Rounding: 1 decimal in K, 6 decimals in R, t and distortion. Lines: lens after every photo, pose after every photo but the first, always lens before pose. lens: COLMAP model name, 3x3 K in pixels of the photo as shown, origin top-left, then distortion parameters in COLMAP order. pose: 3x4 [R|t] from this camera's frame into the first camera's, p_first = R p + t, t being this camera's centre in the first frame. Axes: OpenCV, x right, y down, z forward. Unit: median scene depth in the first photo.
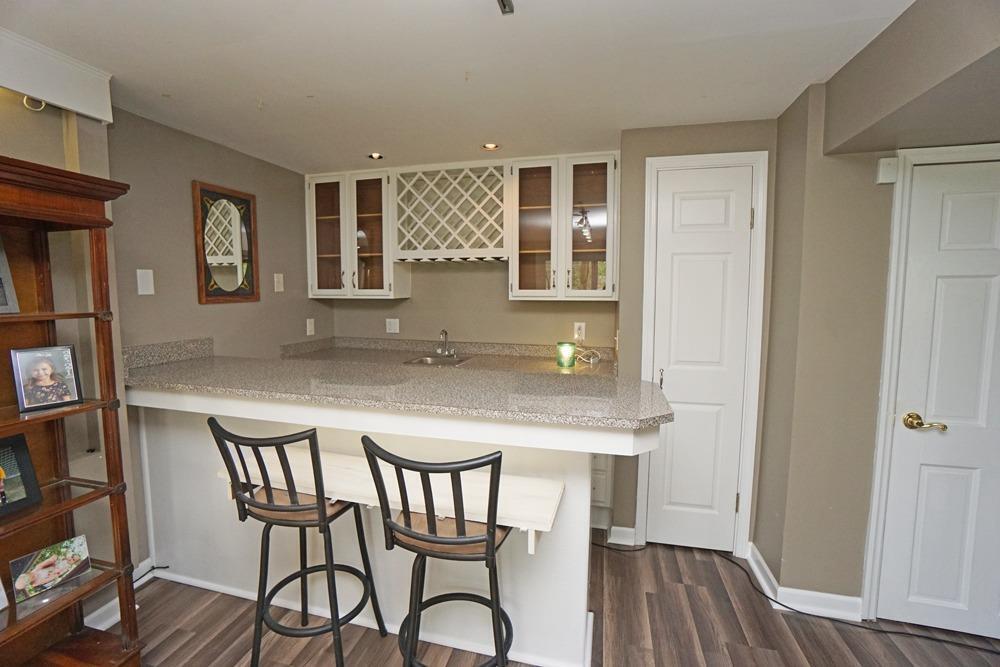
lens RADIAL K [[433.9, 0, 483.4], [0, 433.9, 332.5], [0, 0, 1]] dist [-0.034636, 0.007026]
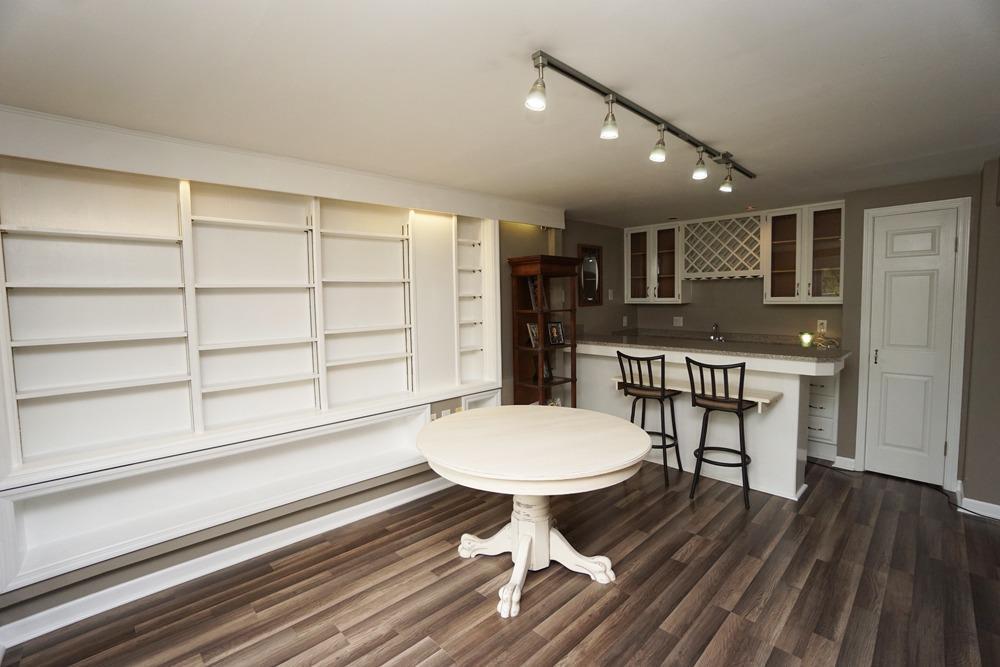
lens RADIAL K [[433.9, 0, 507.5], [0, 433.9, 327.3], [0, 0, 1]] dist [-0.034636, 0.007026]
pose [[0.866616, 0.018022, -0.498649, 0.032582], [-0.029834, 0.999431, -0.015728, 0.055765], [0.498082, 0.028507, 0.866661, -0.721941]]
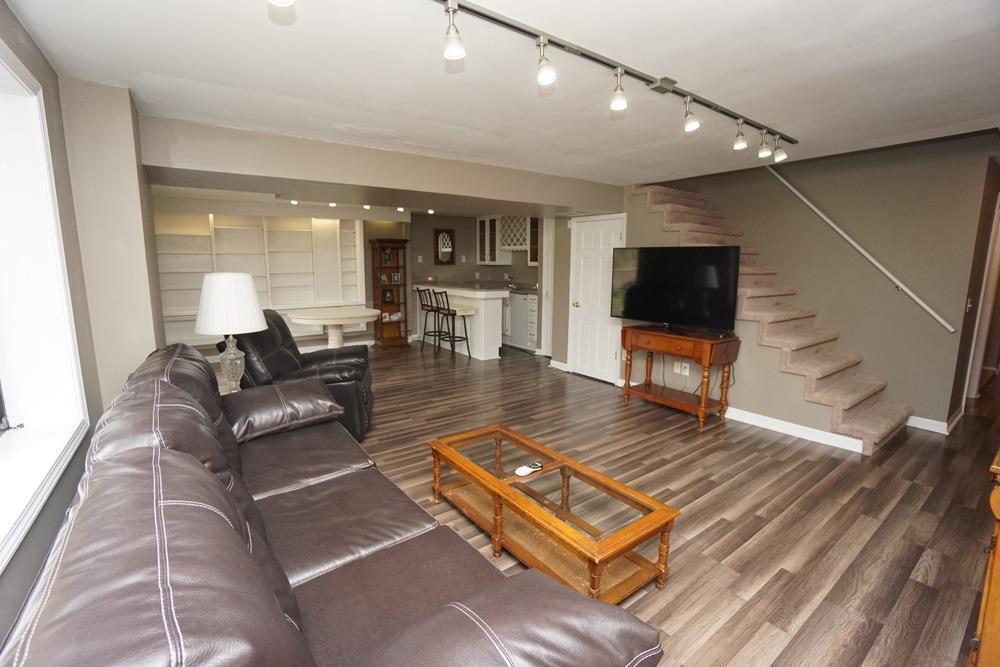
lens RADIAL K [[433.9, 0, 499.1], [0, 433.9, 333.8], [0, 0, 1]] dist [-0.034636, 0.007026]
pose [[0.778655, 0.107677, -0.618143, 1.559819], [-0.064696, 0.993692, 0.091601, 0.100348], [0.624107, -0.031334, 0.780710, -1.124853]]
